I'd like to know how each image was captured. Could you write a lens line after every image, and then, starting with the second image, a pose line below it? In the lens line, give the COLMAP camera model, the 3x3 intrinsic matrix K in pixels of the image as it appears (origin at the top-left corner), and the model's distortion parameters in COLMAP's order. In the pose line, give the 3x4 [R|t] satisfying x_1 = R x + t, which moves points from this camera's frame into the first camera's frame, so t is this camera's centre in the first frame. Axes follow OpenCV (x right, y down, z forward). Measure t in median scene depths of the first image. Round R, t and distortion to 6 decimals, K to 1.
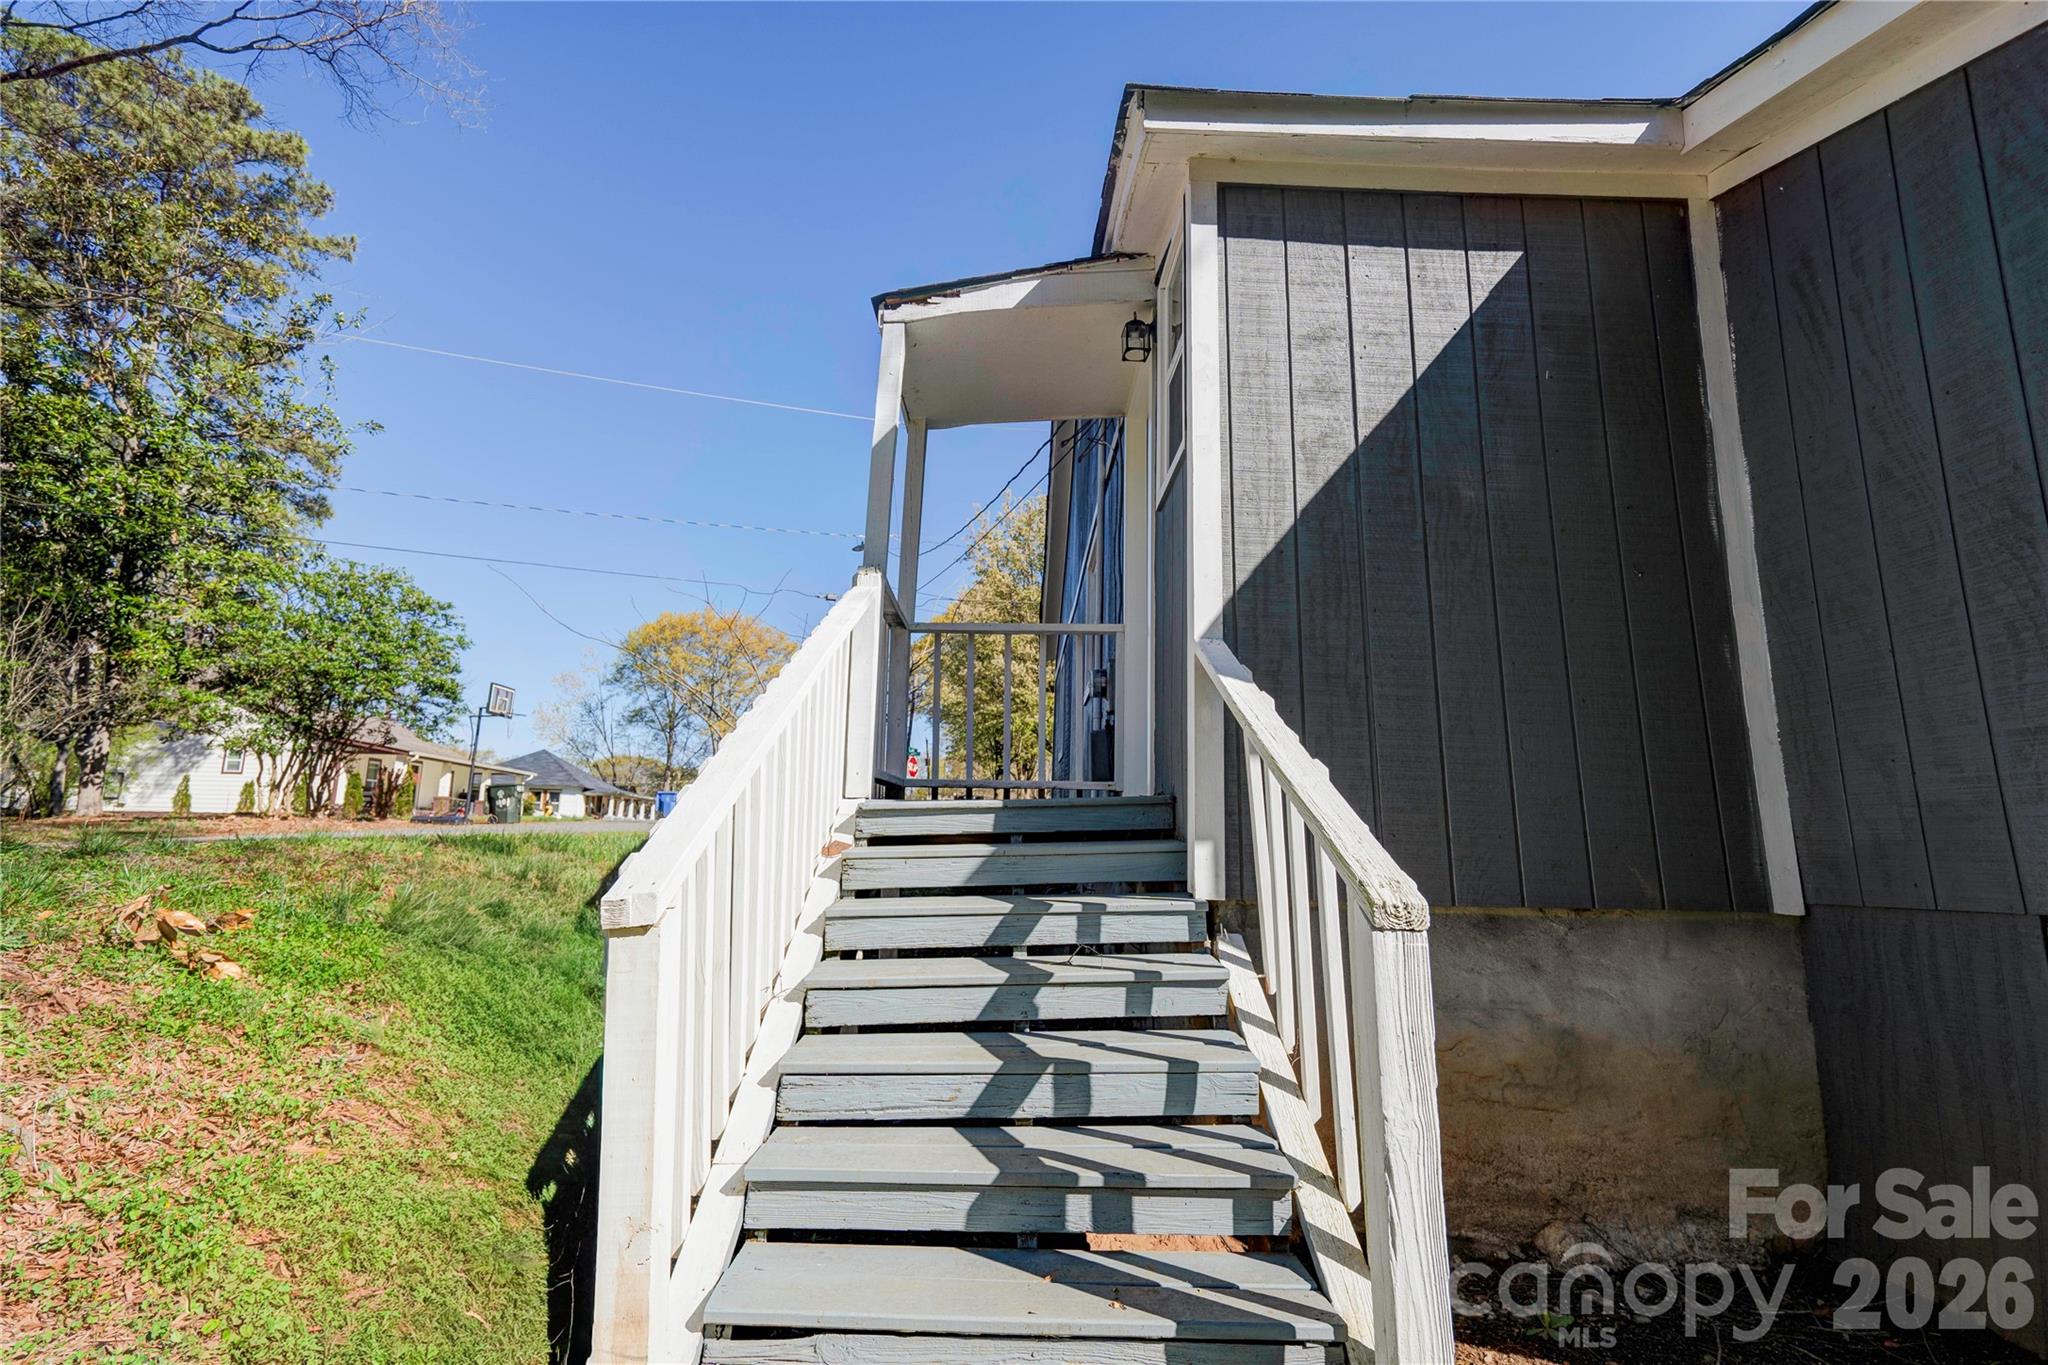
lens RADIAL K [[939.0, 0, 1010.4], [0, 939.0, 683.1], [0, 0, 1]] dist [-0.005321, 0.009235]
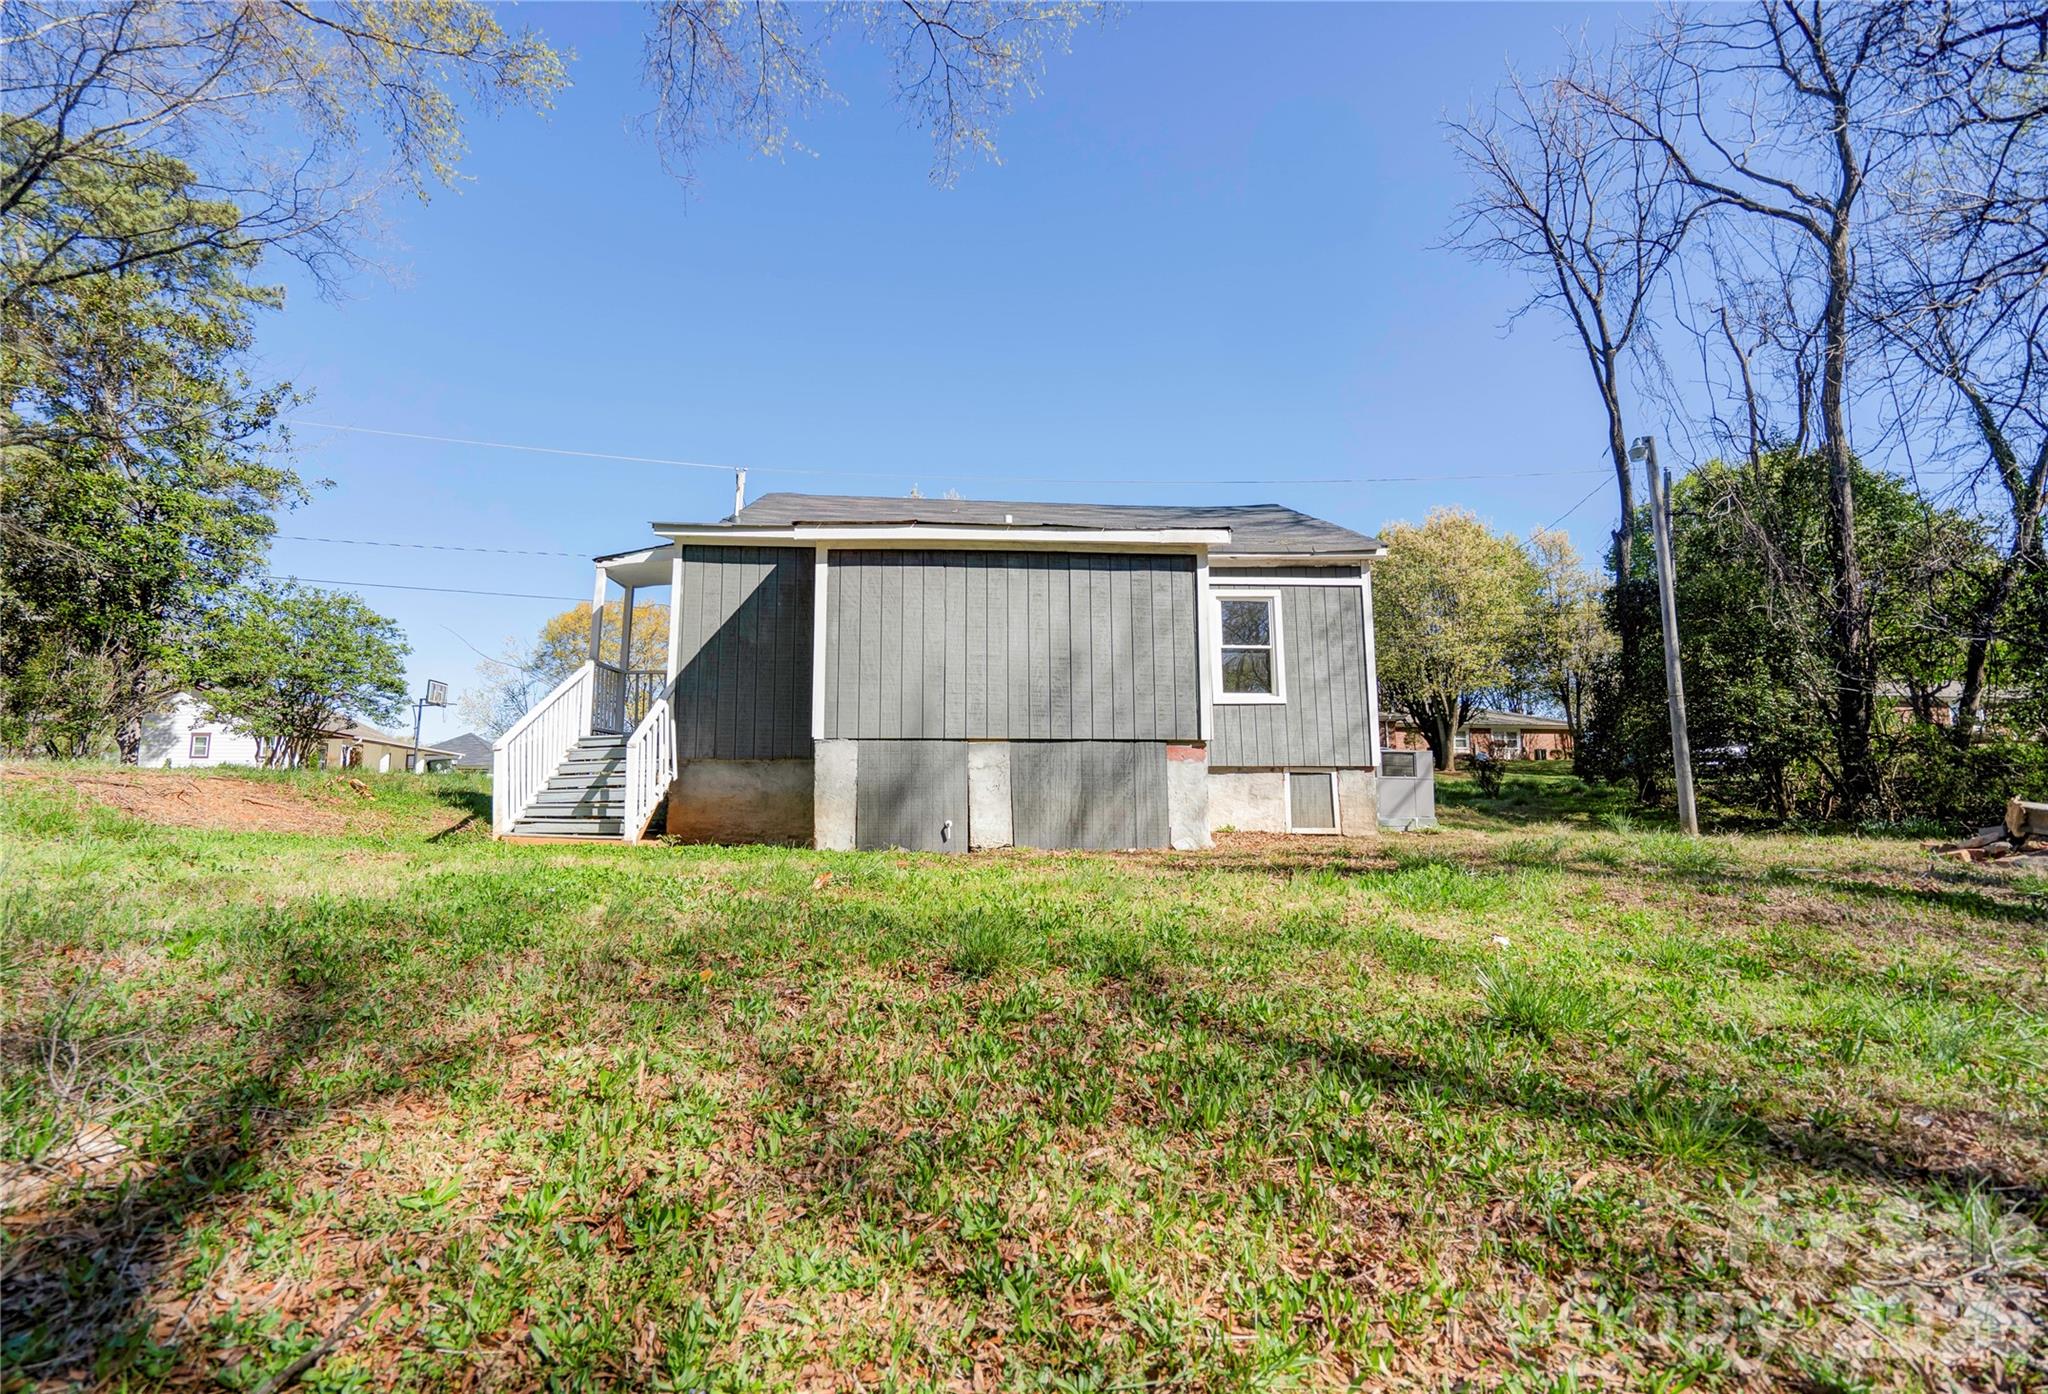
lens RADIAL K [[1004.2, 0, 1013.6], [0, 1004.2, 690.6], [0, 0, 1]] dist [0.001609, 0.000521]
pose [[0.999021, -0.022673, 0.037984, 0.205367], [0.021231, 0.999054, 0.037948, -0.021750], [-0.038808, -0.037104, 0.998558, -0.429364]]
